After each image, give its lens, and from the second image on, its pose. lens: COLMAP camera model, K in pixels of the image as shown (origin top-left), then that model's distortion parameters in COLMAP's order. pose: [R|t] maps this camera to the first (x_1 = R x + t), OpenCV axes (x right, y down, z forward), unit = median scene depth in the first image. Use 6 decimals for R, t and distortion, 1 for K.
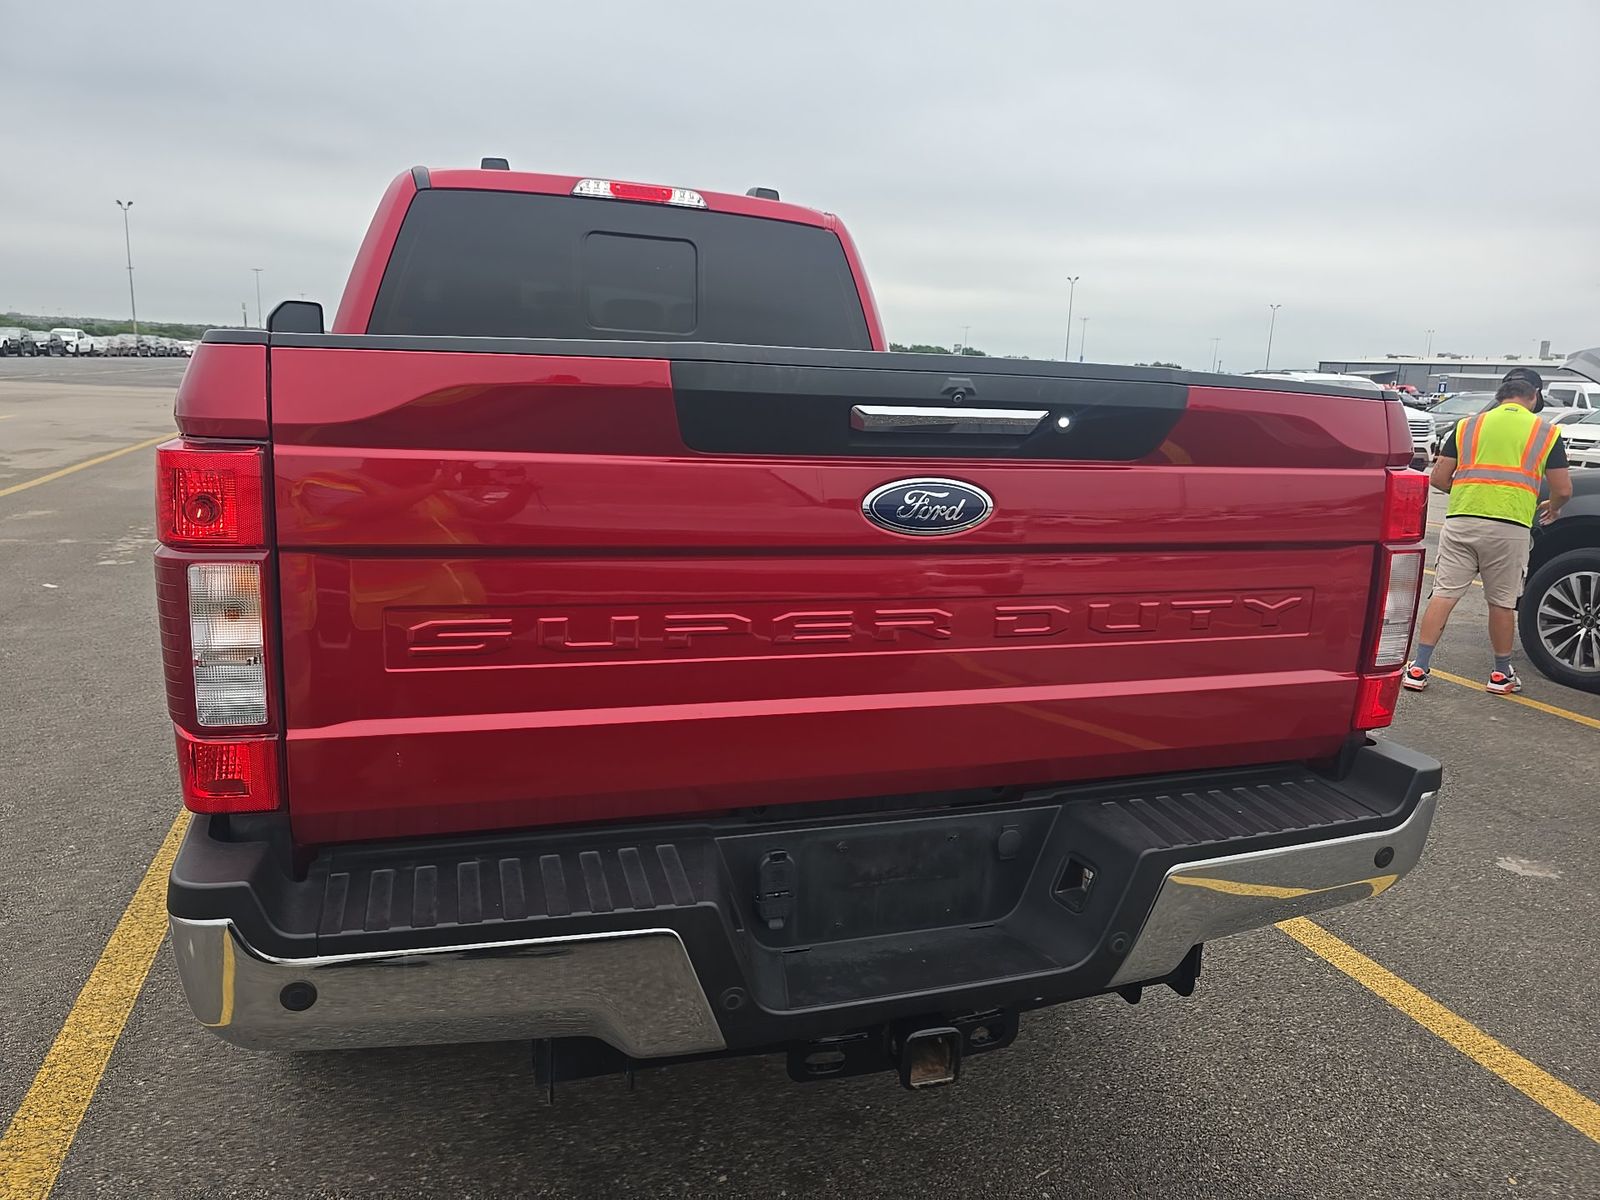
lens RADIAL K [[1079.4, 0, 812.3], [0, 1079.4, 579.5], [0, 0, 1]] dist [0.063545, -0.060912]
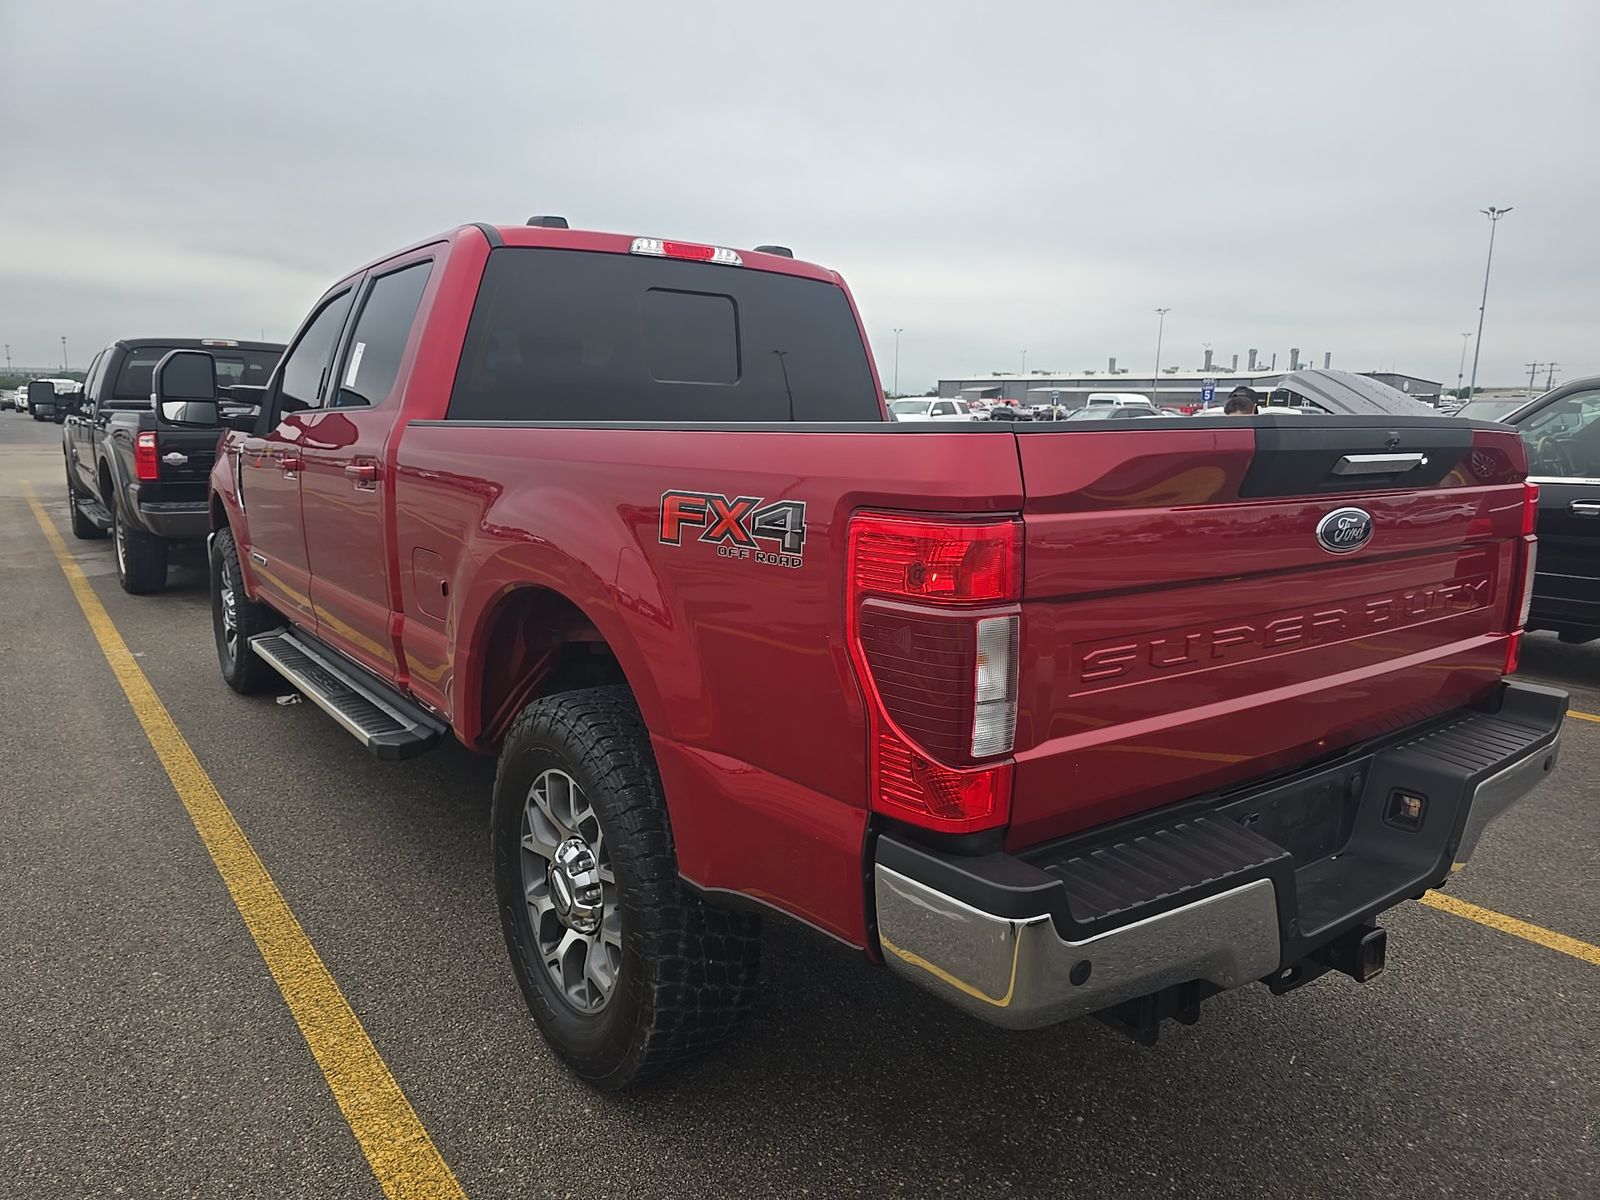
lens RADIAL K [[1079.4, 0, 812.3], [0, 1079.4, 579.5], [0, 0, 1]] dist [0.063545, -0.060912]
pose [[0.949031, -0.078710, 0.305195, -0.395011], [0.084992, 0.996355, -0.007331, -0.023084], [-0.303506, 0.032896, 0.952262, -0.021764]]
